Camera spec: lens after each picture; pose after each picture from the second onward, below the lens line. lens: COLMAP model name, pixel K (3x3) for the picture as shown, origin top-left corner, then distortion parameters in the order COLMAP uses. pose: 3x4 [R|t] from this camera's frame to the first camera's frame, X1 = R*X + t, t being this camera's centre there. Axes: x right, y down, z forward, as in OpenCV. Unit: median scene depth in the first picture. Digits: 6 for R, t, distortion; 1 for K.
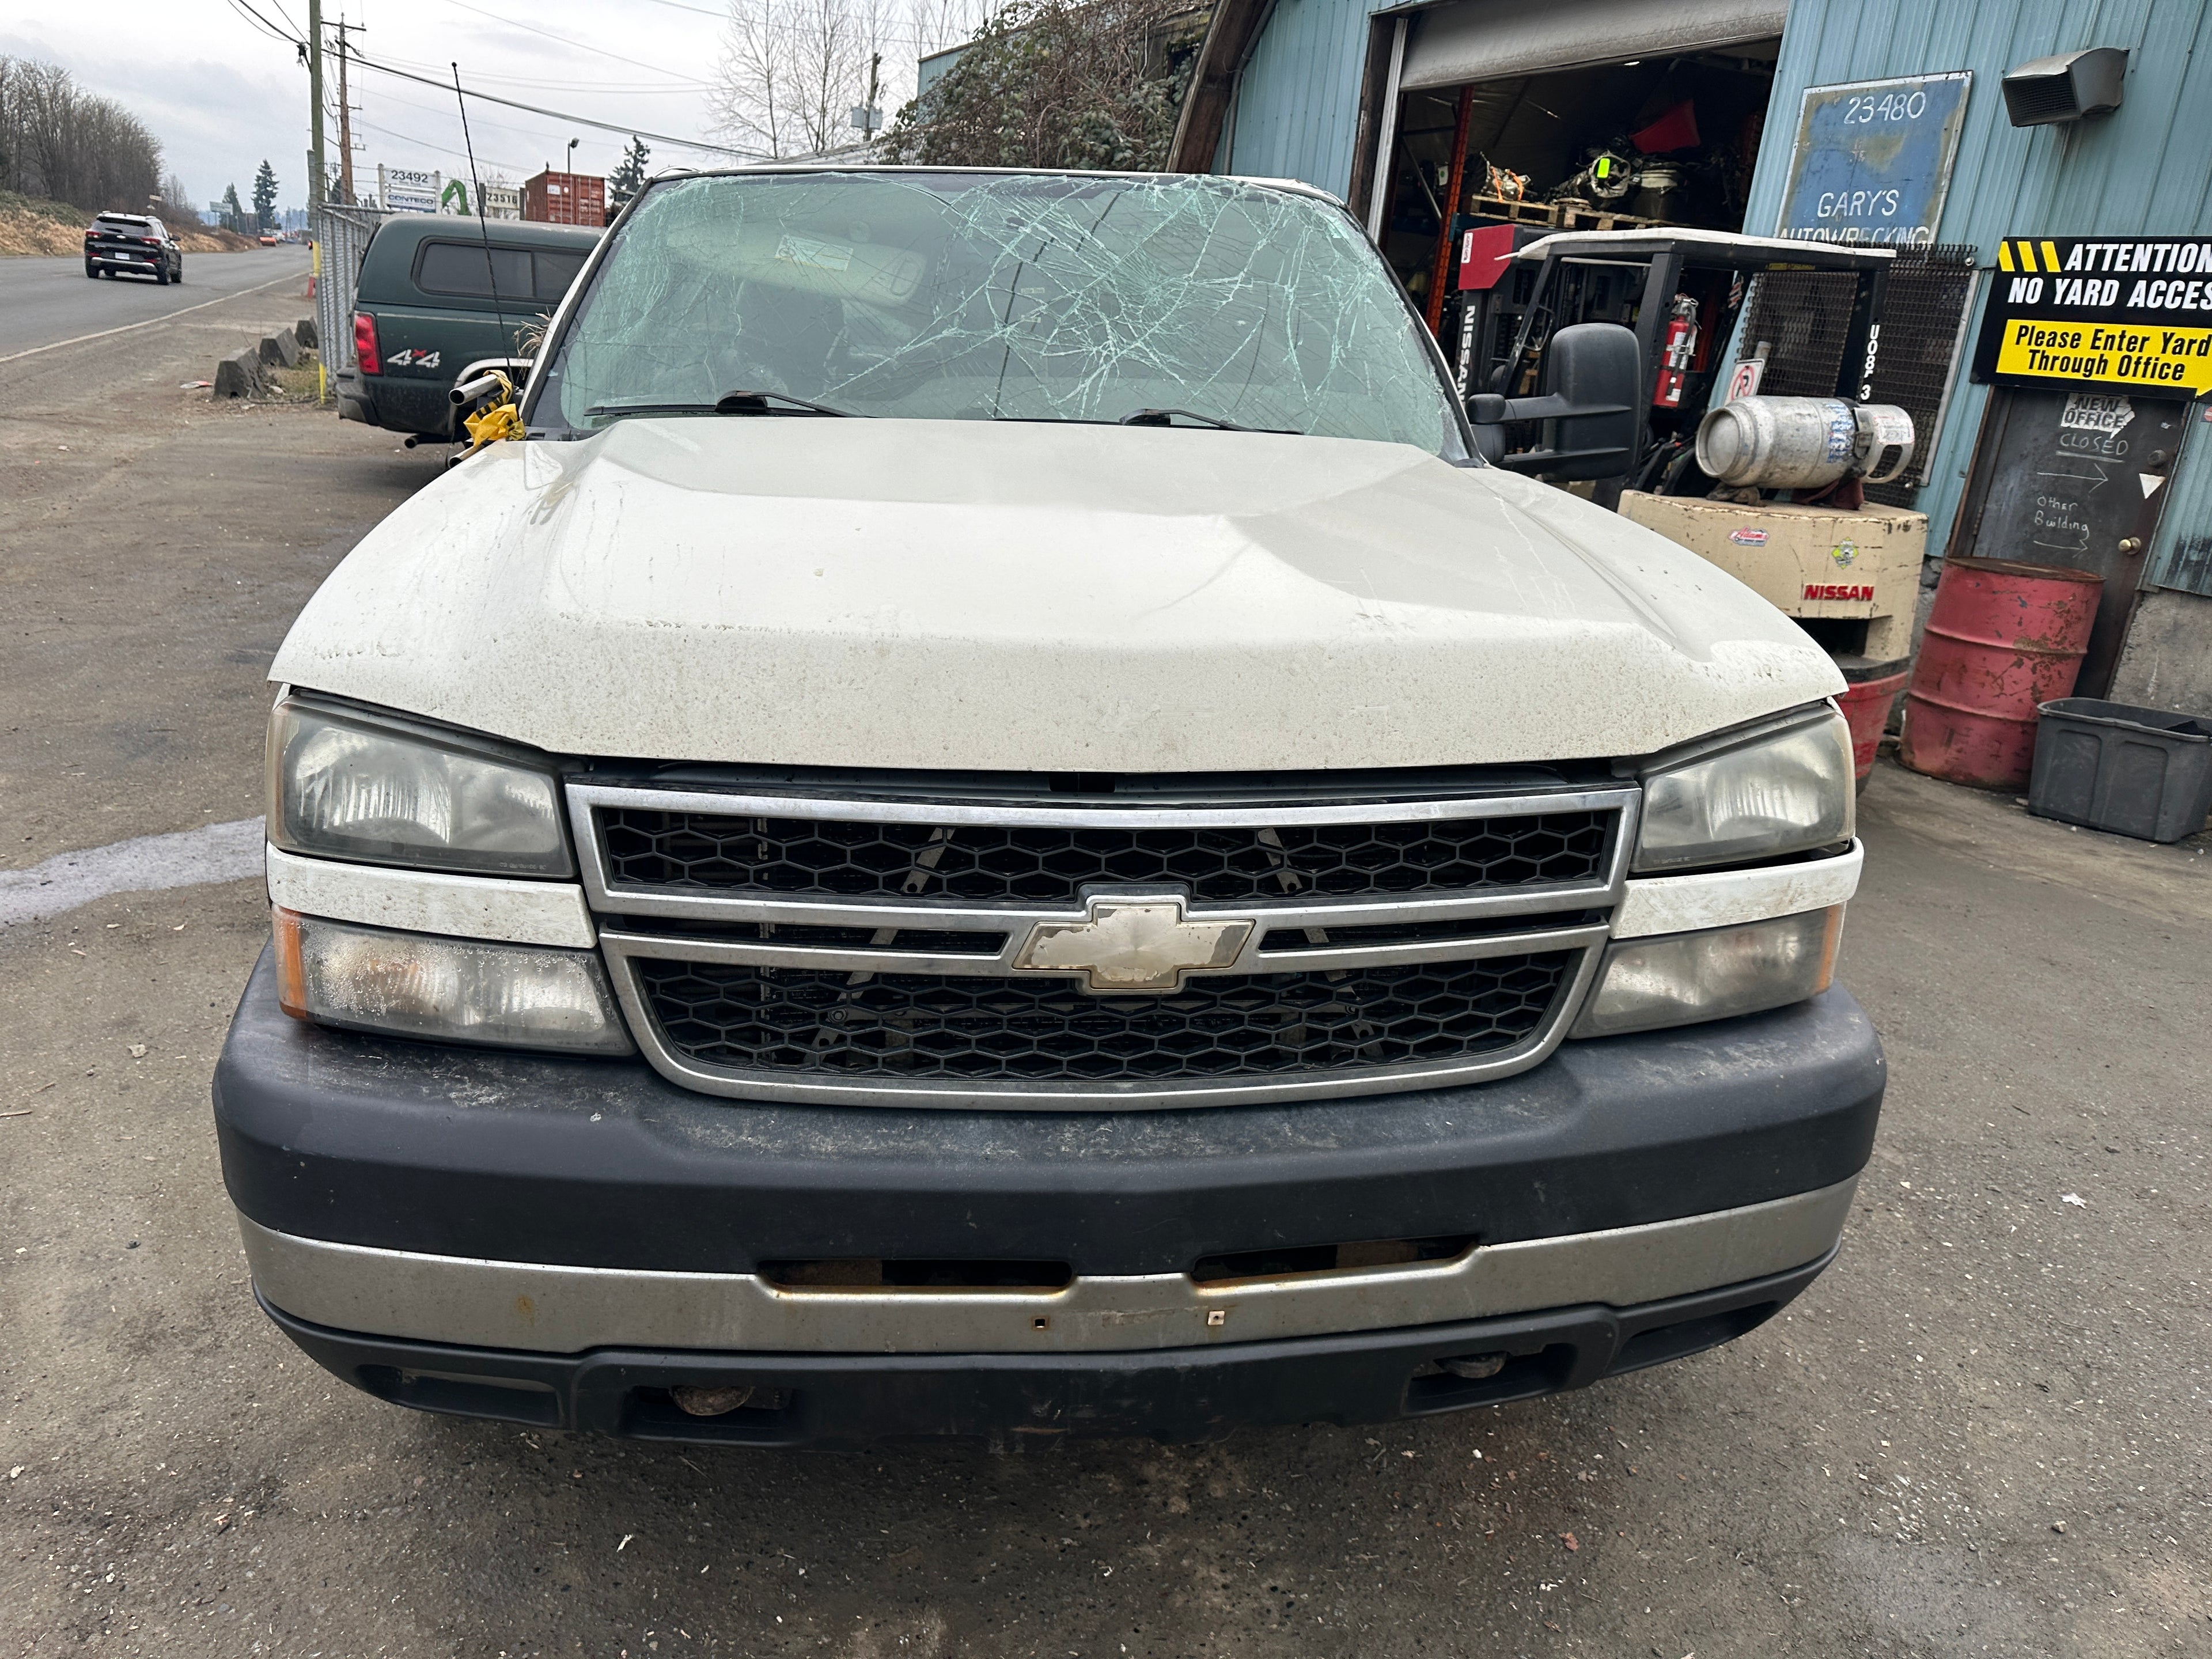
lens RADIAL K [[1555.0, 0, 1085.8], [0, 1555.0, 815.3], [0, 0, 1]] dist [0.035932, -0.043576]
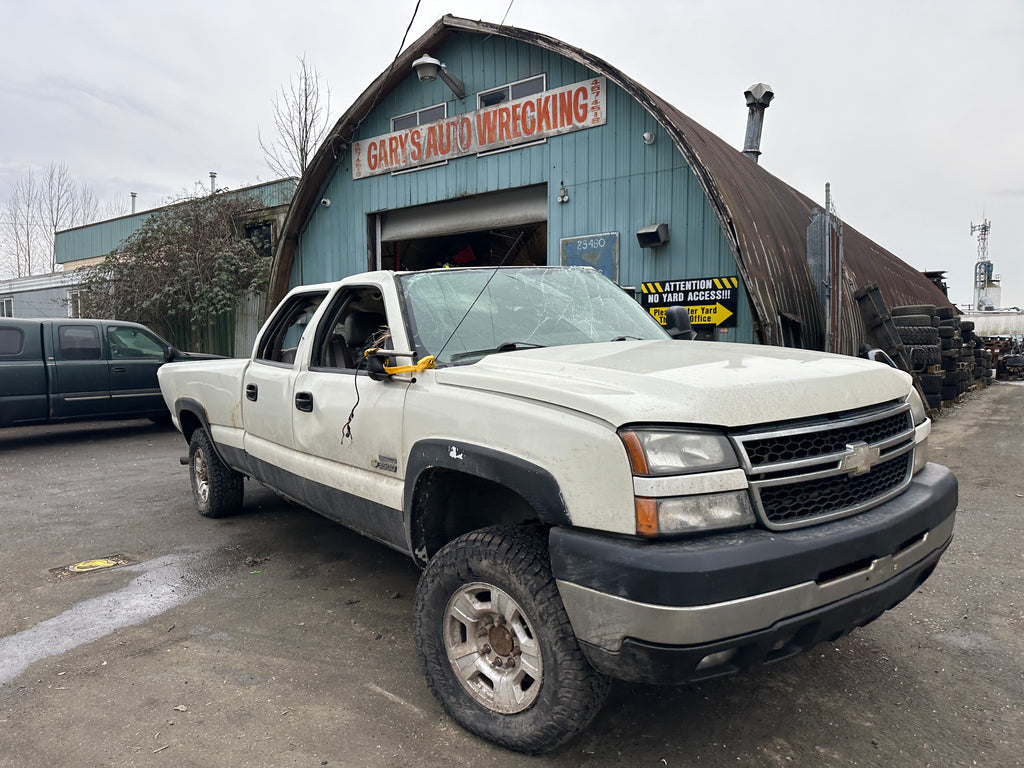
lens RADIAL K [[719.9, 0, 504.6], [0, 719.9, 385.0], [0, 0, 1]] dist [0.035932, -0.043576]
pose [[0.872436, -0.113473, 0.475373, -0.353281], [0.222499, 0.958245, -0.179611, 0.009786], [-0.435143, 0.262469, 0.861255, -0.024471]]
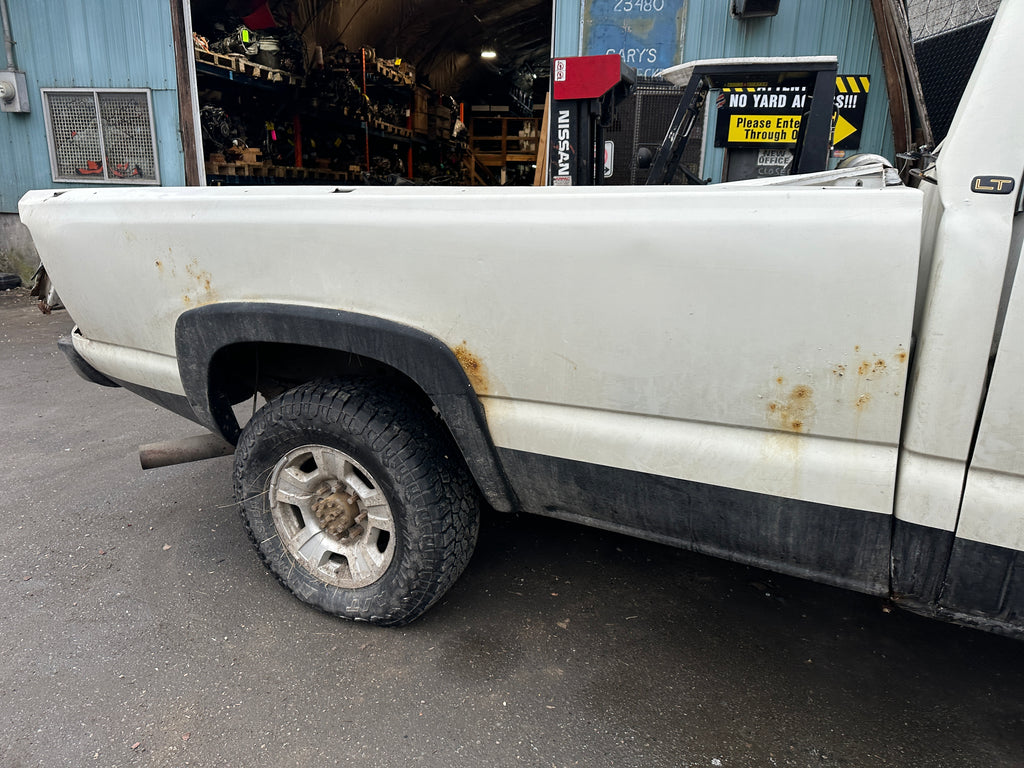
lens RADIAL K [[719.9, 0, 503.1], [0, 719.9, 387.1], [0, 0, 1]] dist [0.035932, -0.043576]
pose [[0.552219, -0.300539, 0.777644, -0.468446], [0.277367, 0.945857, 0.168586, -0.244149], [-0.786207, 0.122596, 0.605680, 0.771667]]
